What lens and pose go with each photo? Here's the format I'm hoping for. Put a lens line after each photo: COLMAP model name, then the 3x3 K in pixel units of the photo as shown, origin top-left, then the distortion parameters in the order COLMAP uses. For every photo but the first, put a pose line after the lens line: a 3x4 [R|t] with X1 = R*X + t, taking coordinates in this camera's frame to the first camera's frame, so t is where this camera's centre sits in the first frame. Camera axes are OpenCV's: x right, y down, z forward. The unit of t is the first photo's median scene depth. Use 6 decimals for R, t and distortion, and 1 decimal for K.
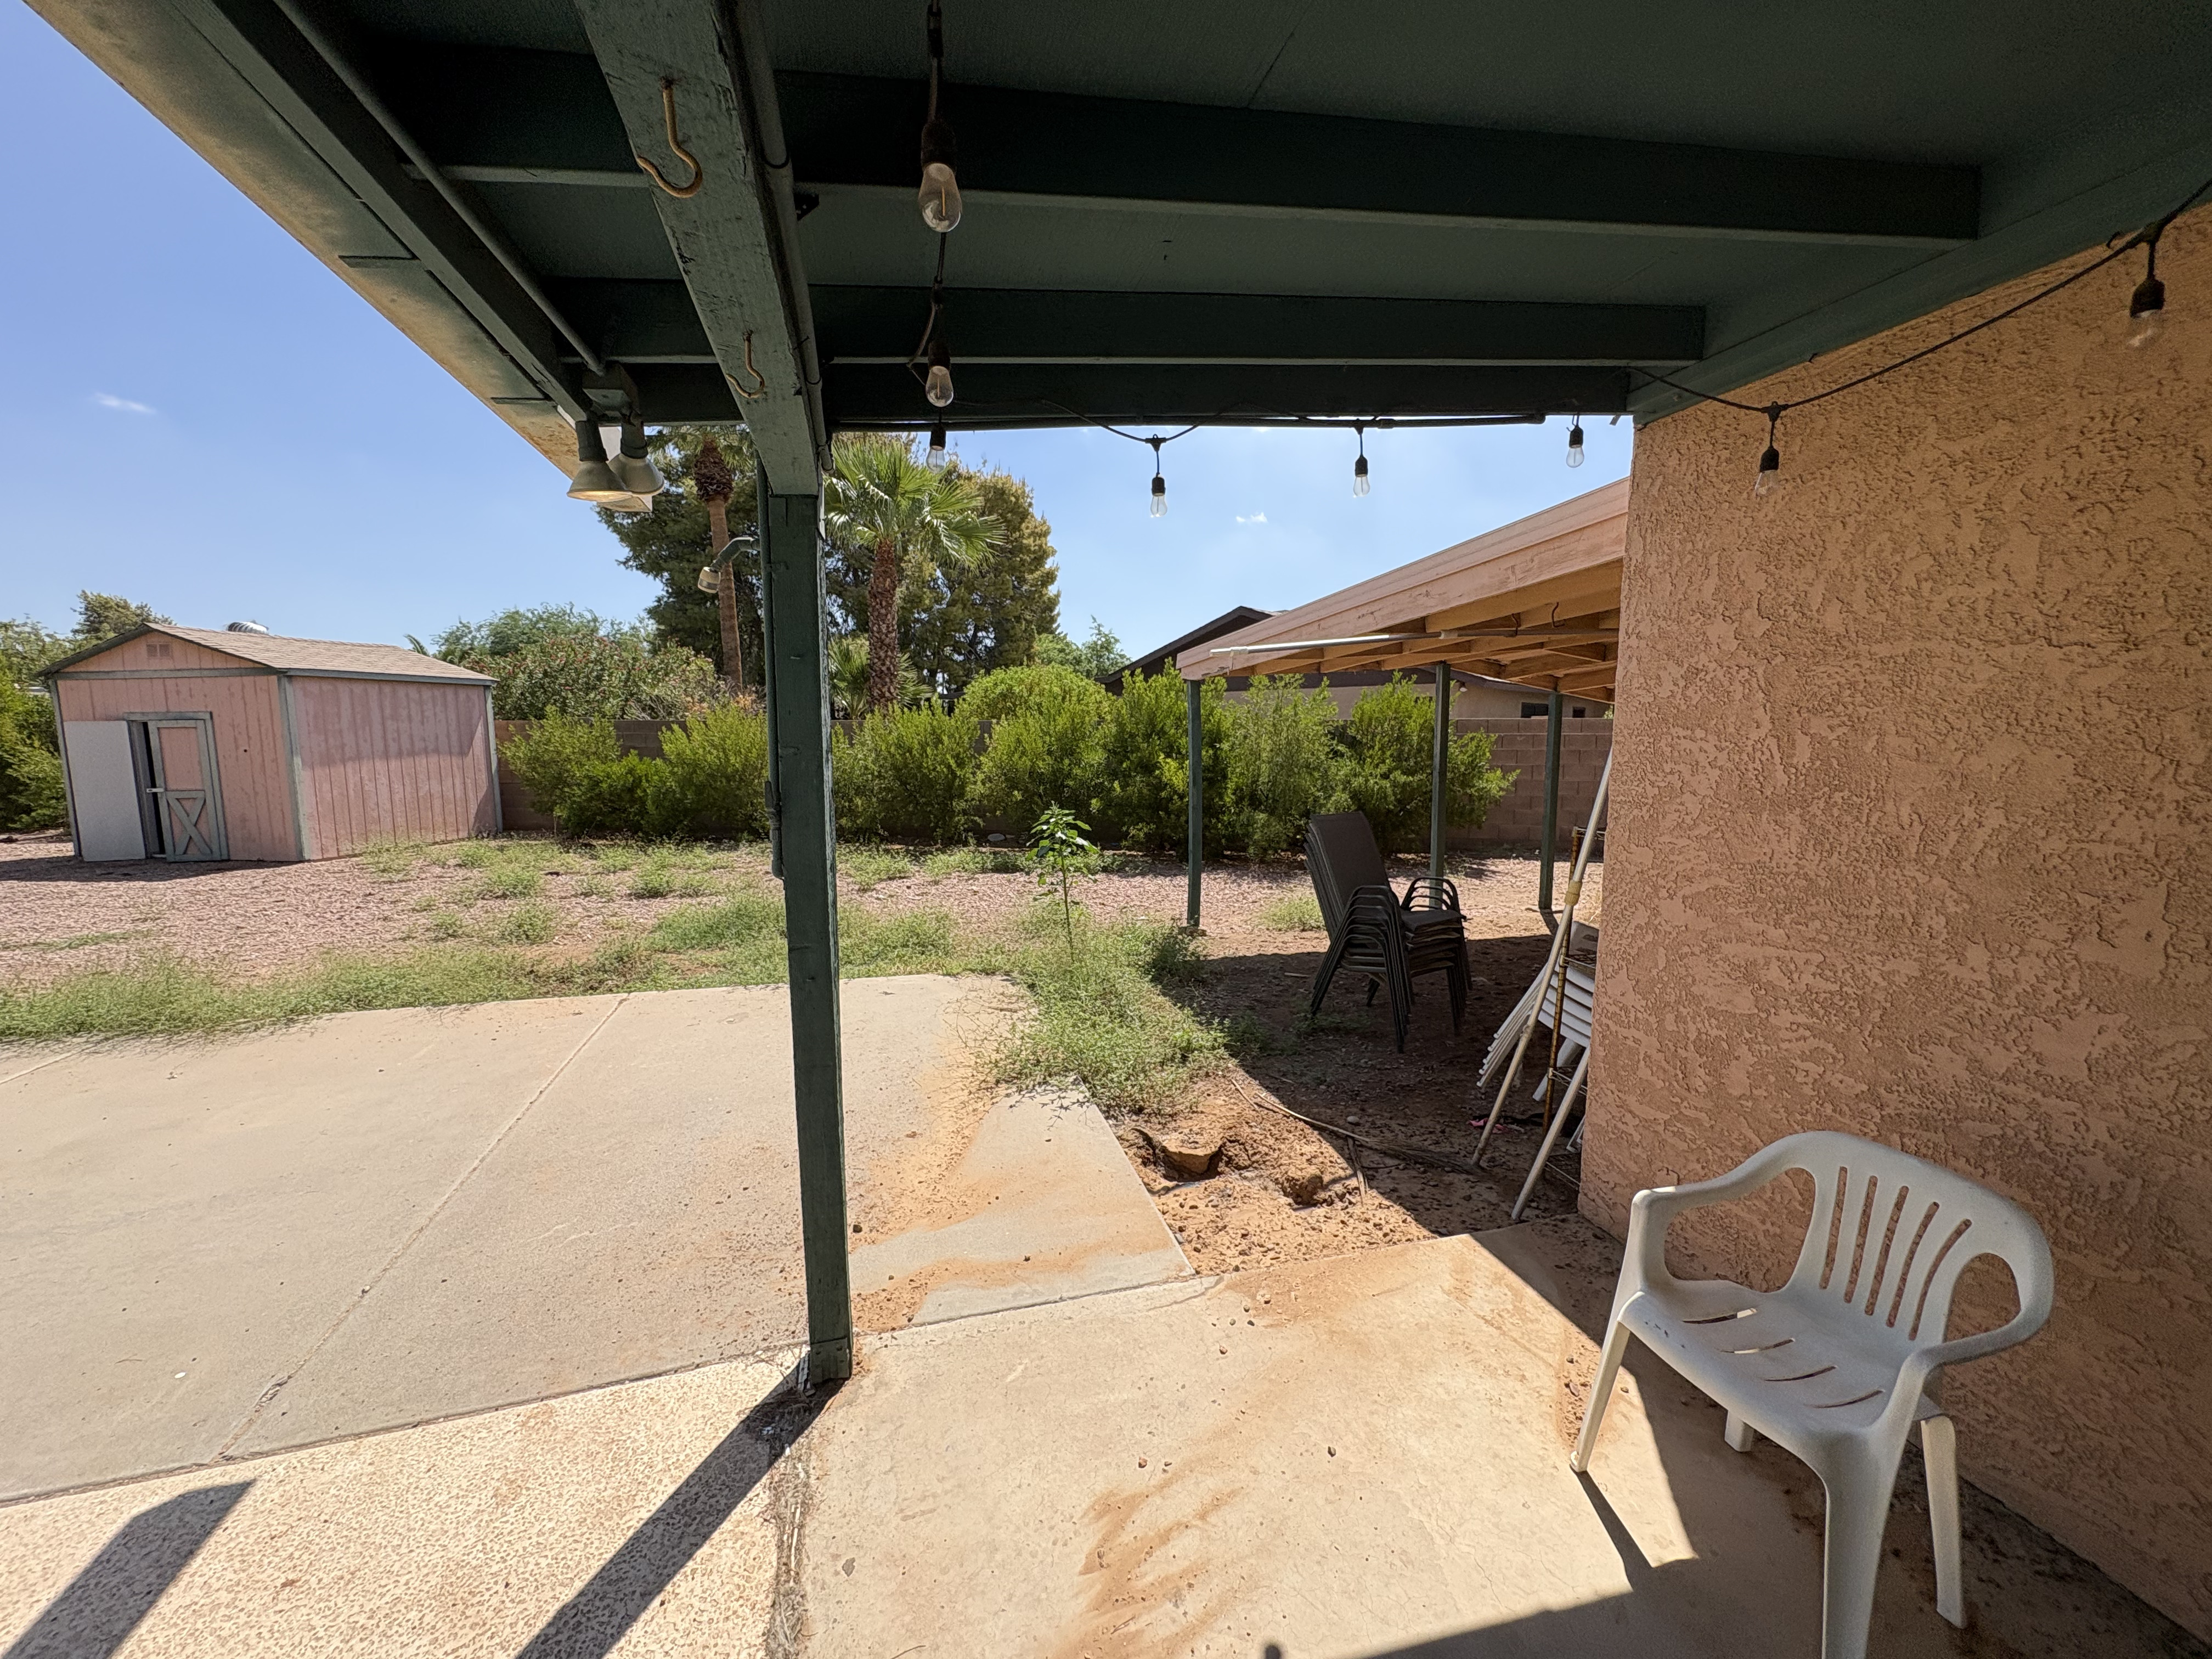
lens RADIAL K [[878.0, 0, 1107.5], [0, 878.0, 821.5], [0, 0, 1]] dist [-0.000612, 0.000860]
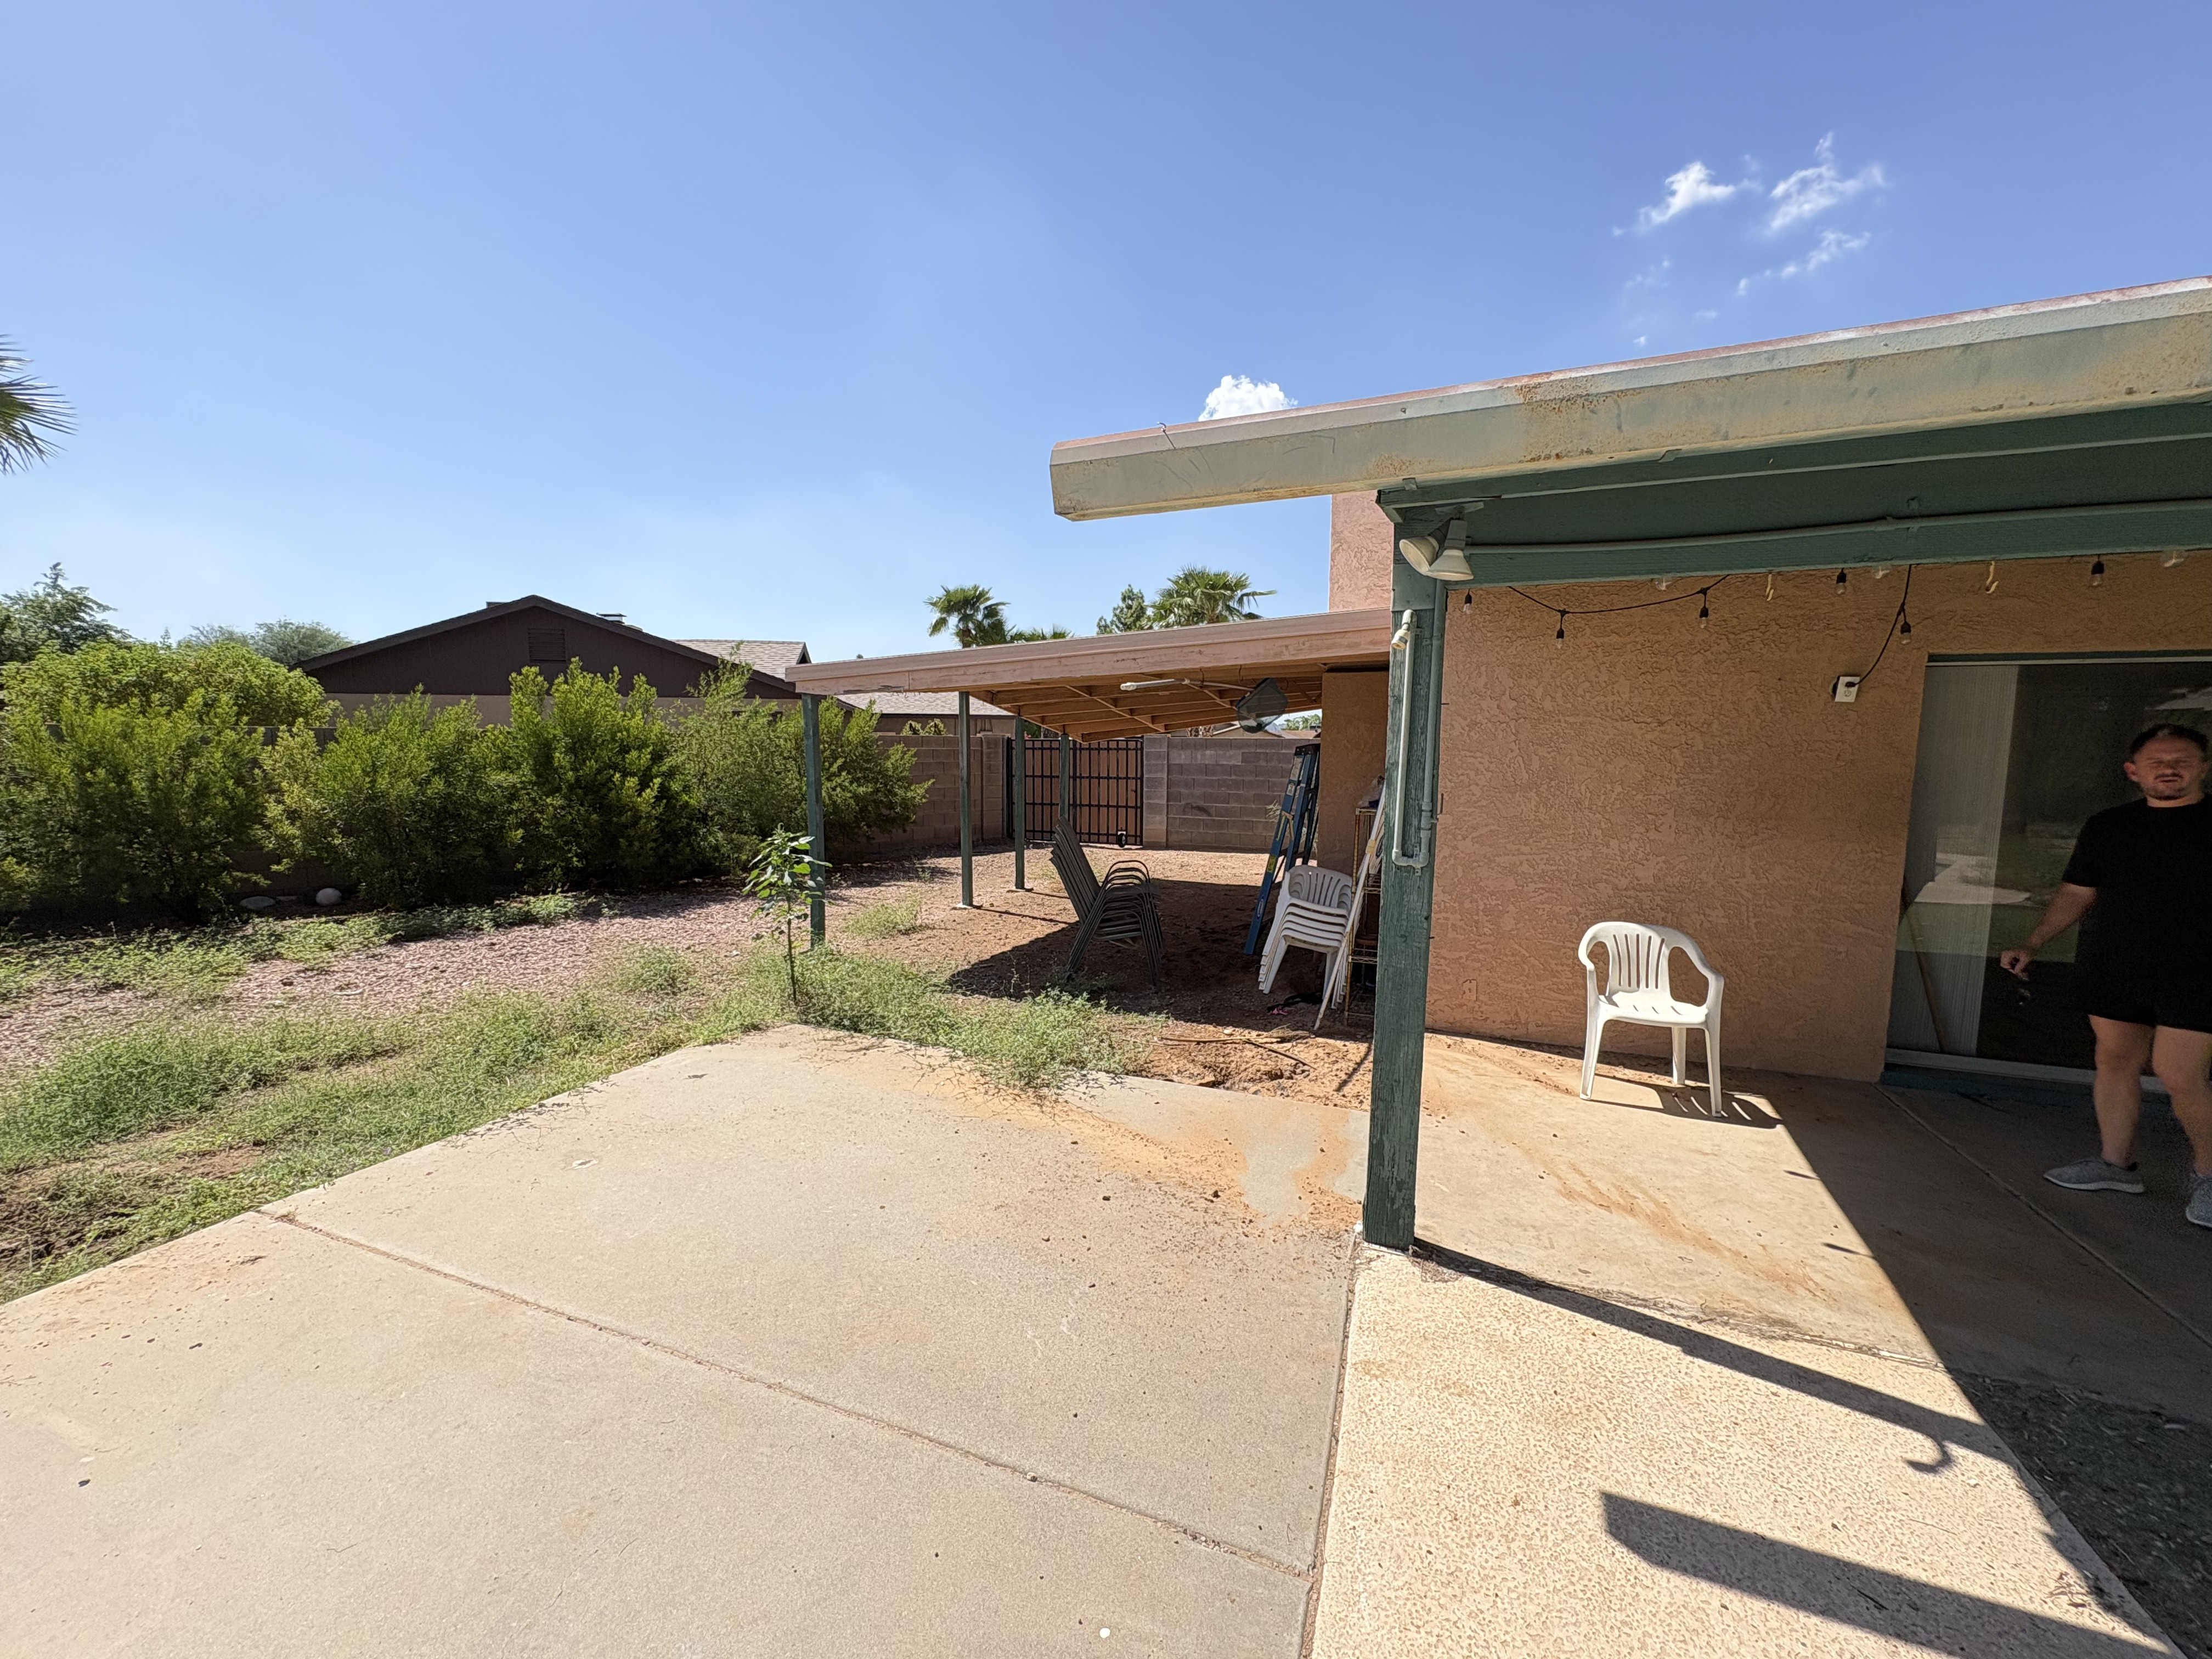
lens RADIAL K [[878.0, 0, 1100.9], [0, 878.0, 821.8], [0, 0, 1]] dist [-0.000612, 0.000860]
pose [[0.609639, -0.064749, 0.790030, -1.463382], [0.074401, 0.996932, 0.024294, -0.062012], [-0.789180, 0.043968, 0.612586, 0.476447]]
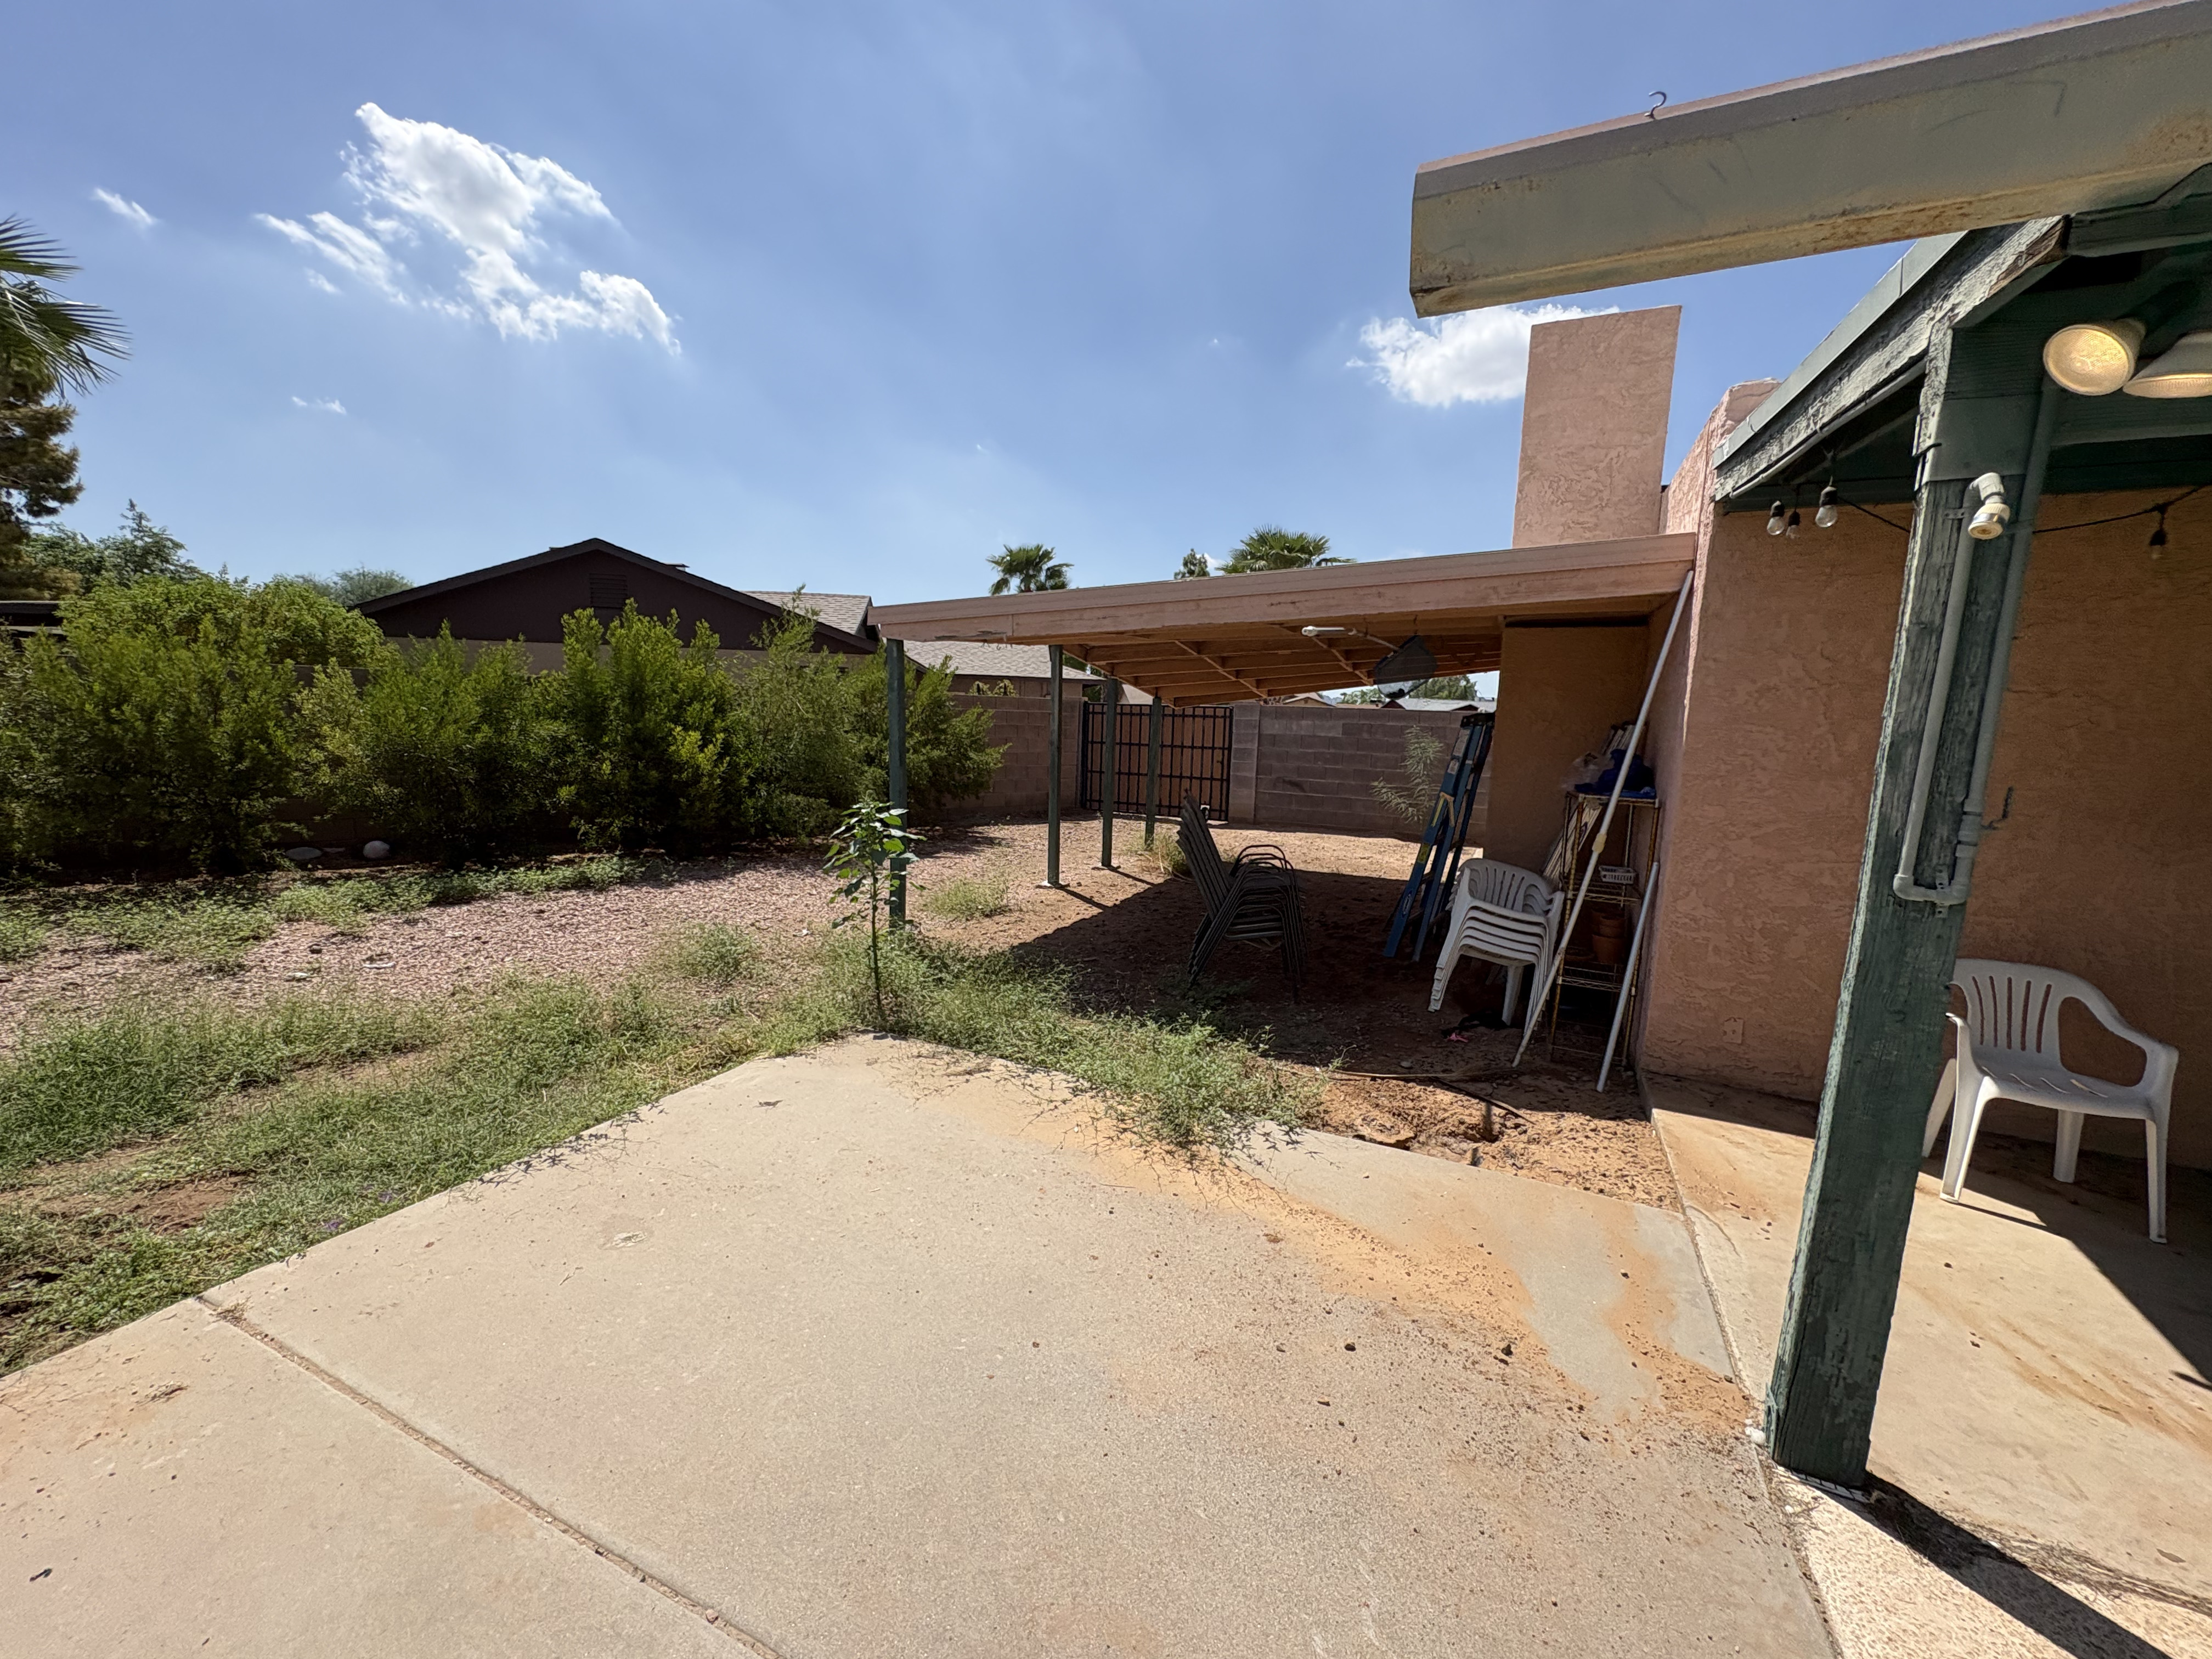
lens RADIAL K [[878.0, 0, 1101.5], [0, 878.0, 824.9], [0, 0, 1]] dist [-0.000612, 0.000860]
pose [[0.651693, -0.074390, 0.754826, -1.278732], [0.044644, 0.997215, 0.059734, -0.080329], [-0.757168, -0.005230, 0.653200, 0.904647]]
